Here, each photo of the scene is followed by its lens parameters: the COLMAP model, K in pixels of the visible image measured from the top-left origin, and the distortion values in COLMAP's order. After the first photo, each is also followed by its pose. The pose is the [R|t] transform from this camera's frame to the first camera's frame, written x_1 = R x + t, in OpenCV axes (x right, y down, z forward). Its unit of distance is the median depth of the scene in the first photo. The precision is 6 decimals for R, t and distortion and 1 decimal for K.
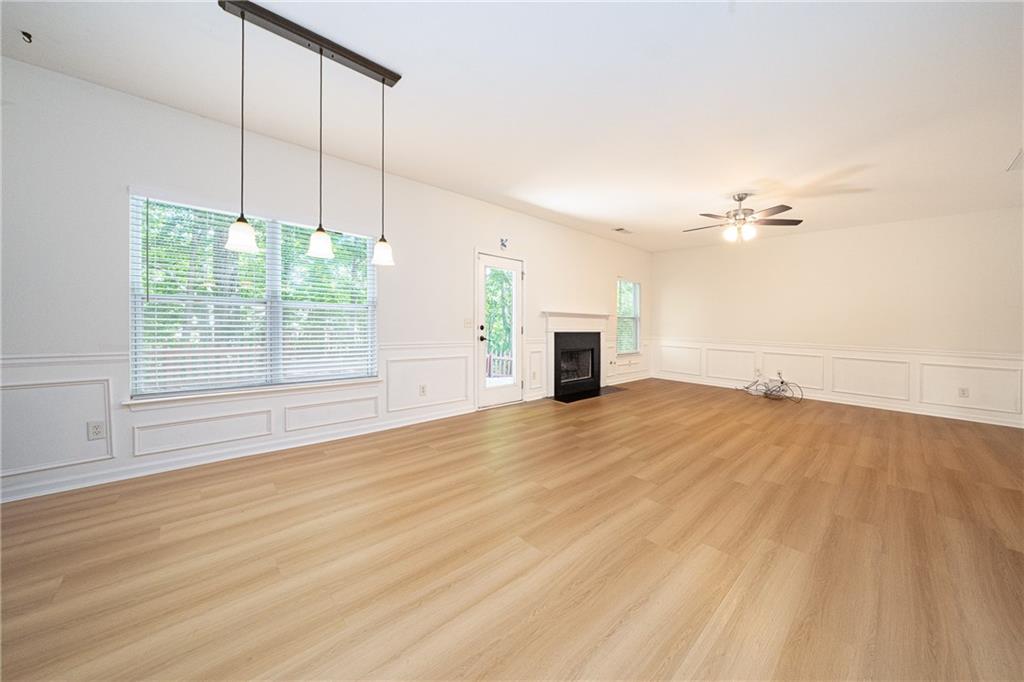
lens RADIAL K [[349.8, 0, 514.0], [0, 349.8, 341.4], [0, 0, 1]] dist [-0.001048, 0.000008]
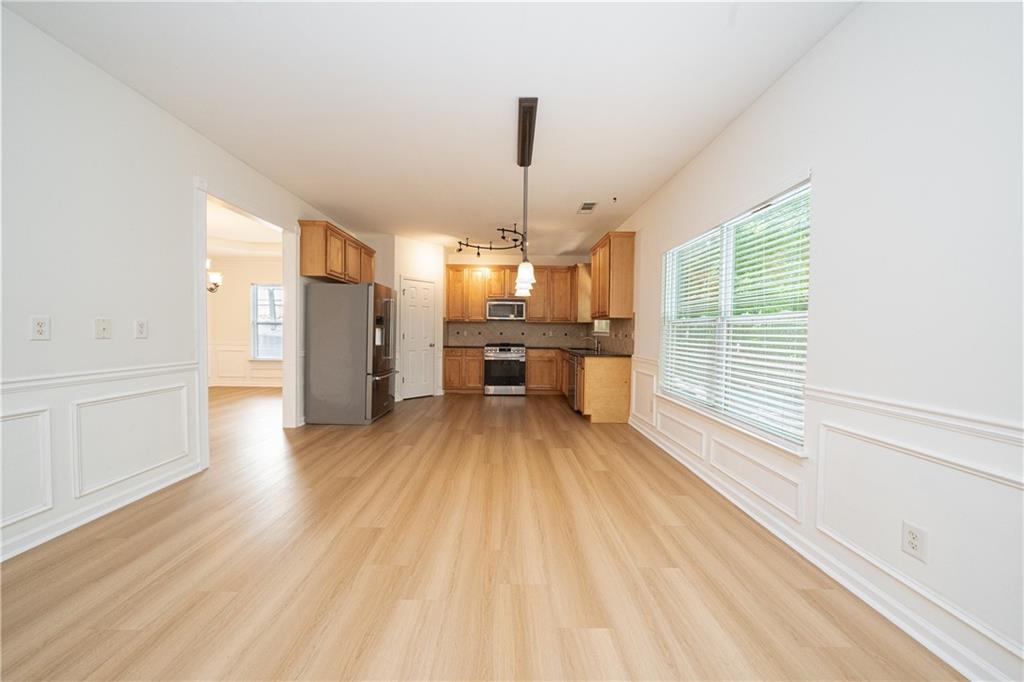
lens RADIAL K [[349.8, 0, 513.7], [0, 349.8, 338.3], [0, 0, 1]] dist [-0.001048, 0.000008]
pose [[-0.646538, -0.011127, -0.762801, 0.505813], [-0.075648, 0.995901, 0.049591, -0.096833], [0.759122, 0.089767, -0.644729, 1.678374]]
